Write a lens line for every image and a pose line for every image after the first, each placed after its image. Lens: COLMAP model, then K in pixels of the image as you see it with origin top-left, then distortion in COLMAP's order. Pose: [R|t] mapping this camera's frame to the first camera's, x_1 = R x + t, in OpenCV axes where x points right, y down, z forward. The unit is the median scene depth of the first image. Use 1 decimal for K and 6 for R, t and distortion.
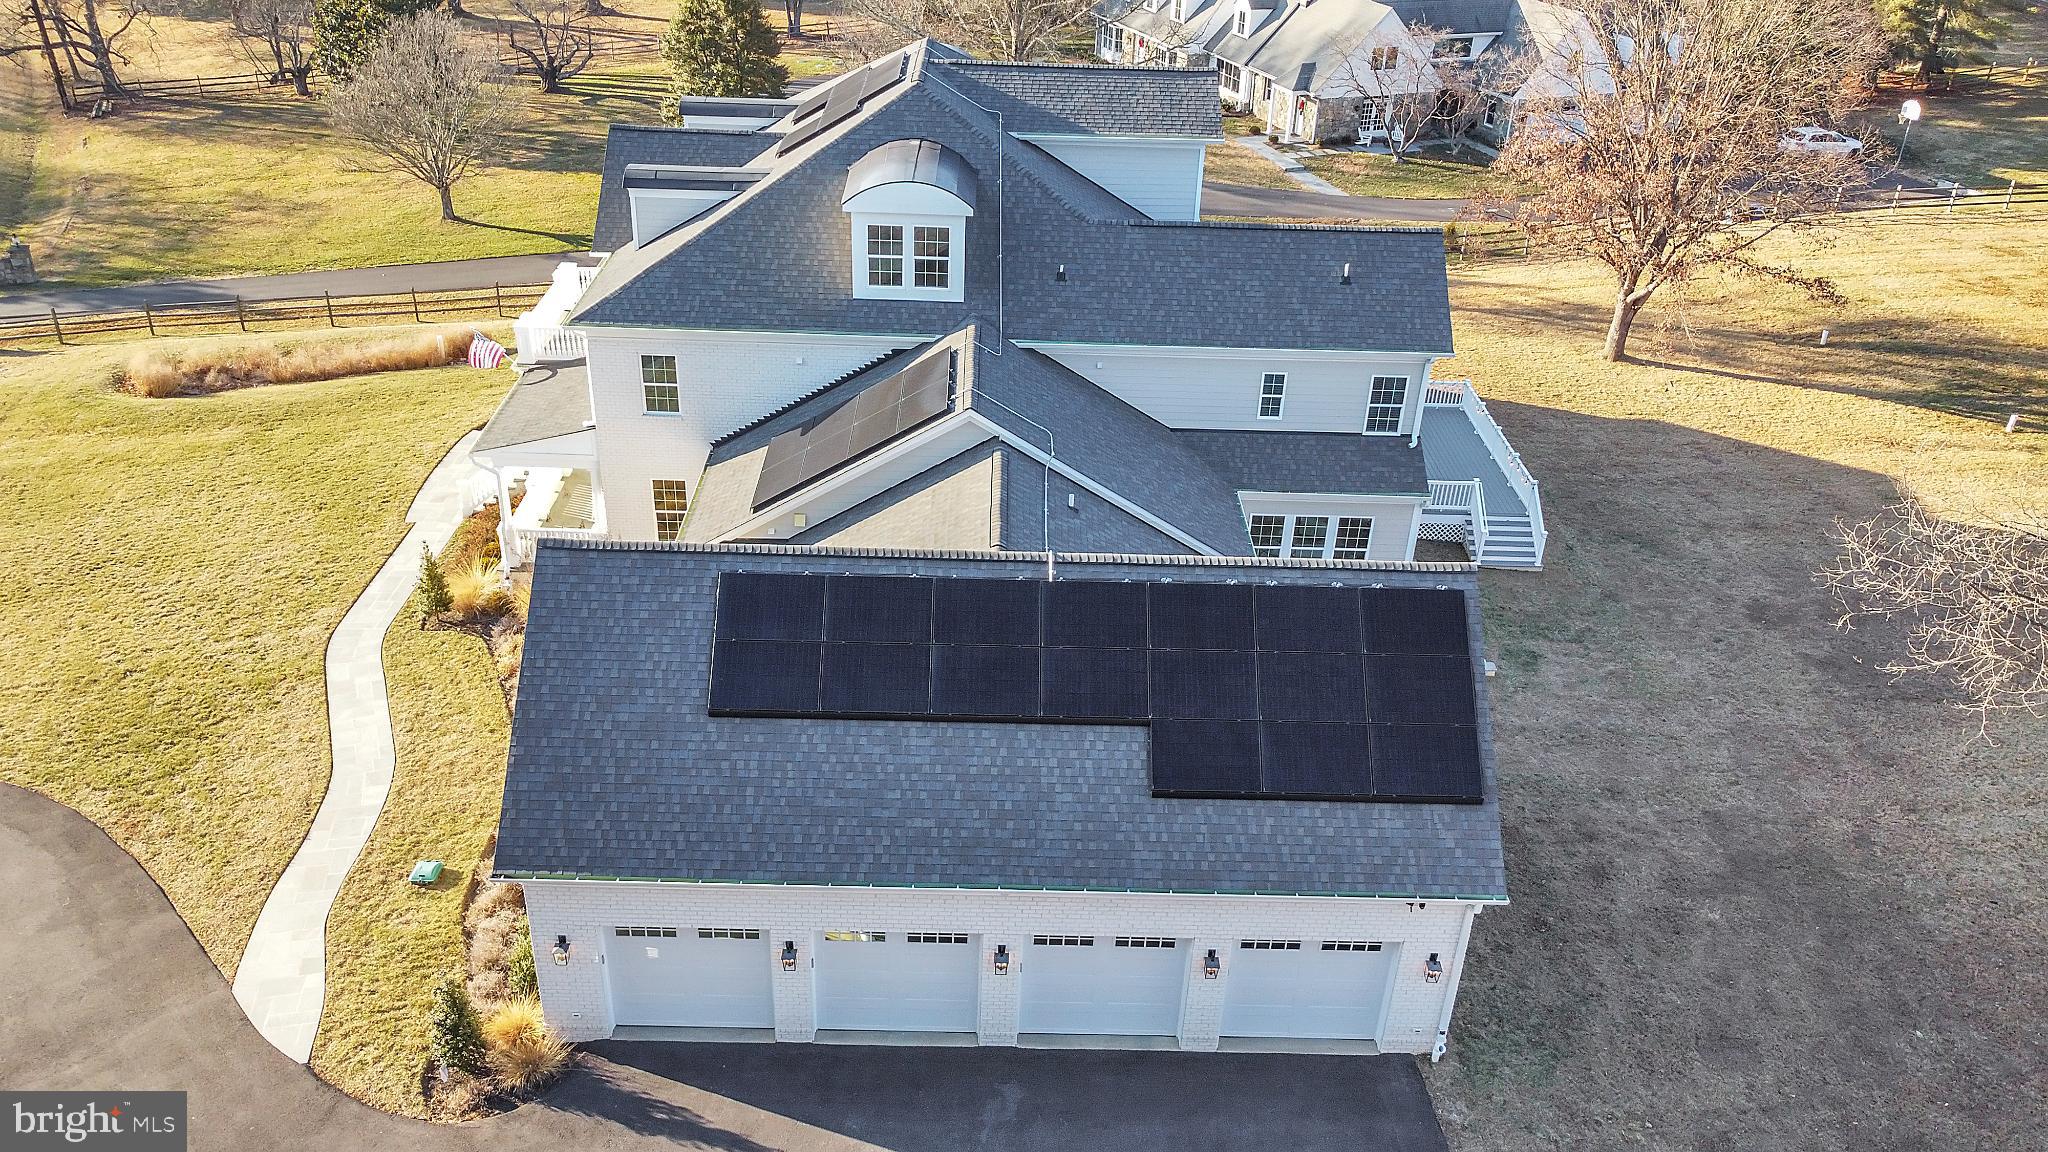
lens RADIAL K [[1553.4, 0, 1023.6], [0, 1553.4, 572.9], [0, 0, 1]] dist [-0.002028, -0.005139]
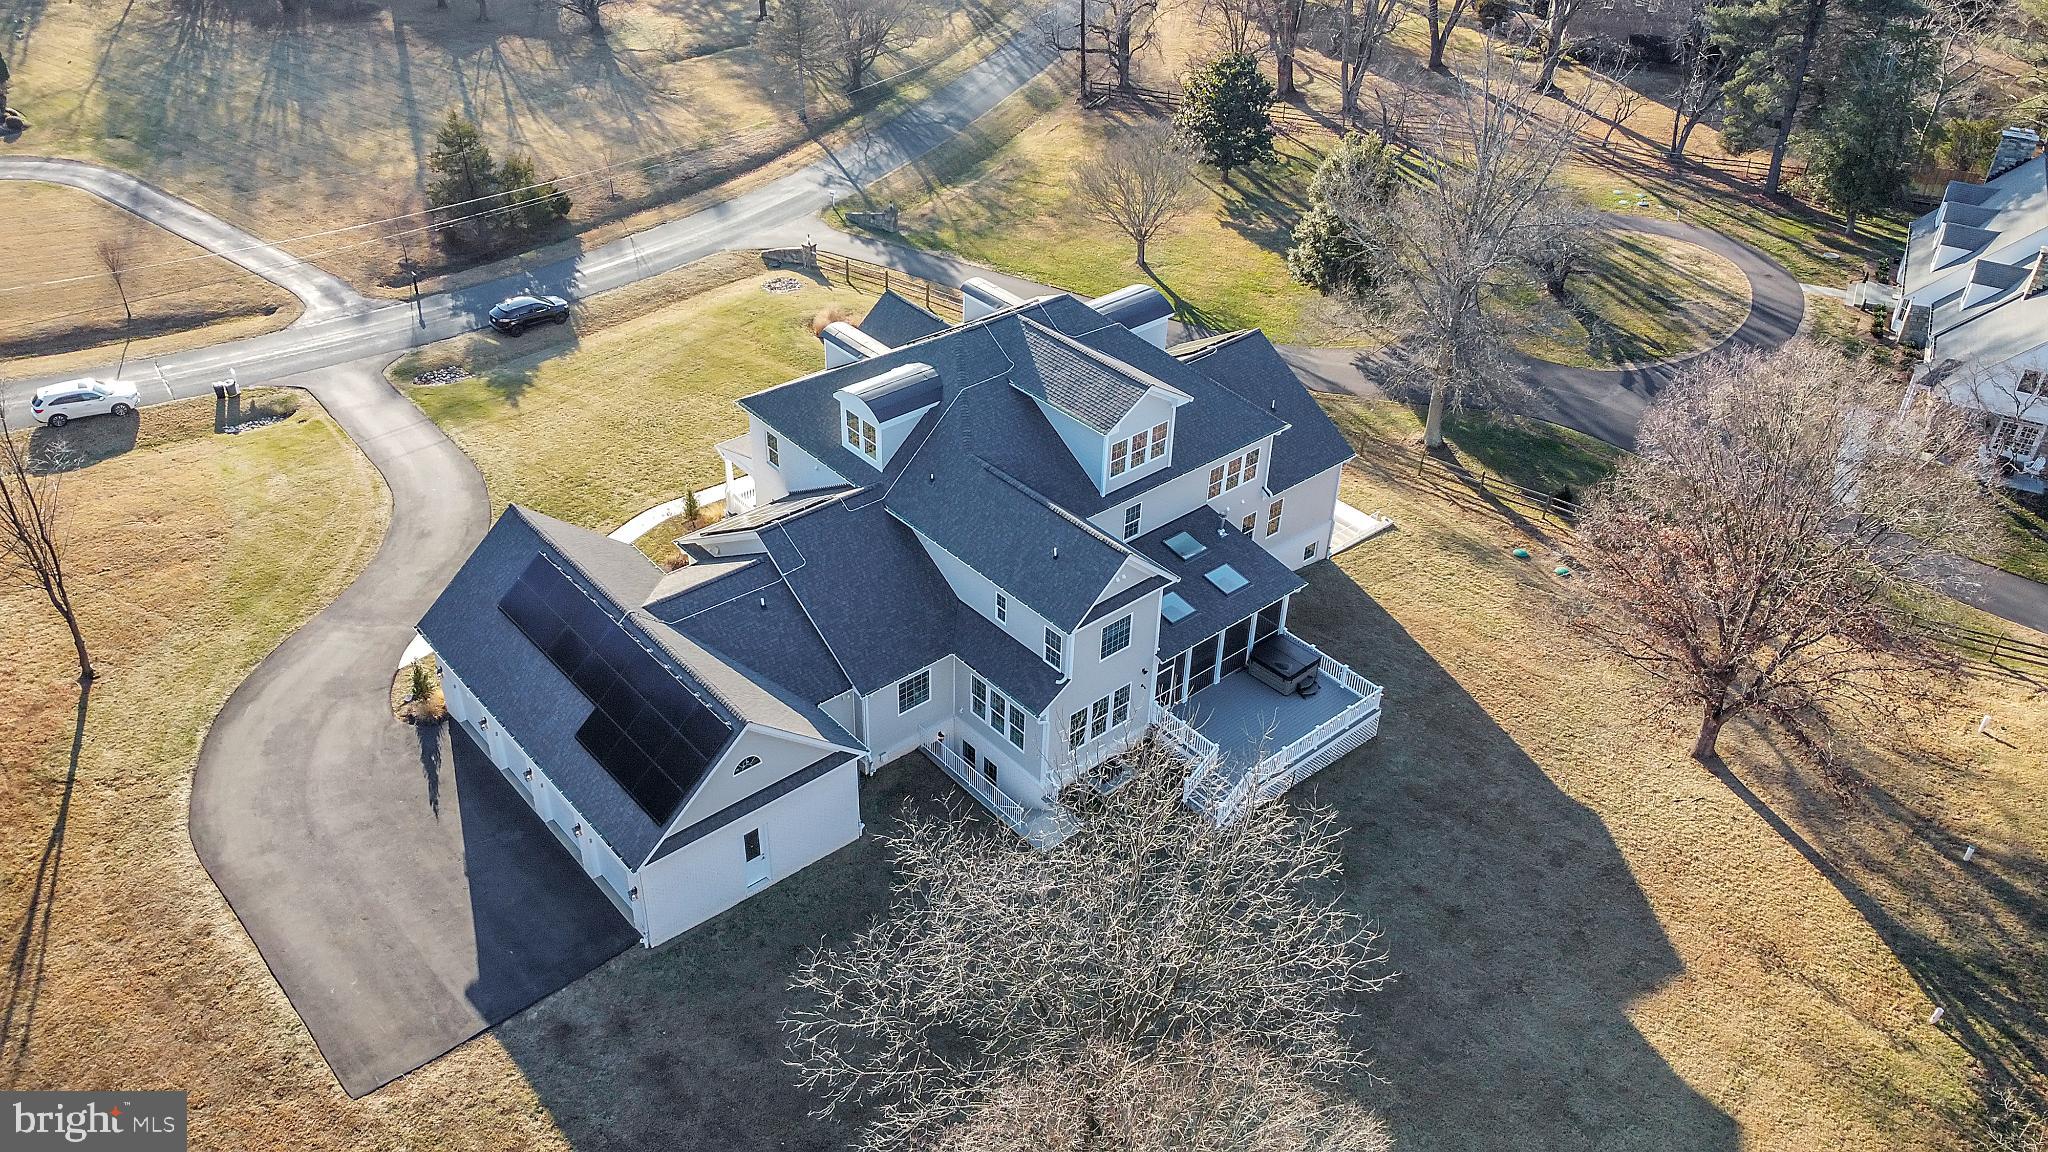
lens RADIAL K [[1553.4, 0, 1023.6], [0, 1553.4, 572.9], [0, 0, 1]] dist [-0.002028, -0.005139]
pose [[0.665063, 0.419893, -0.617560, 1.092834], [-0.389547, 0.900595, 0.192823, -0.445150], [0.637137, 0.112329, 0.762521, -0.130047]]
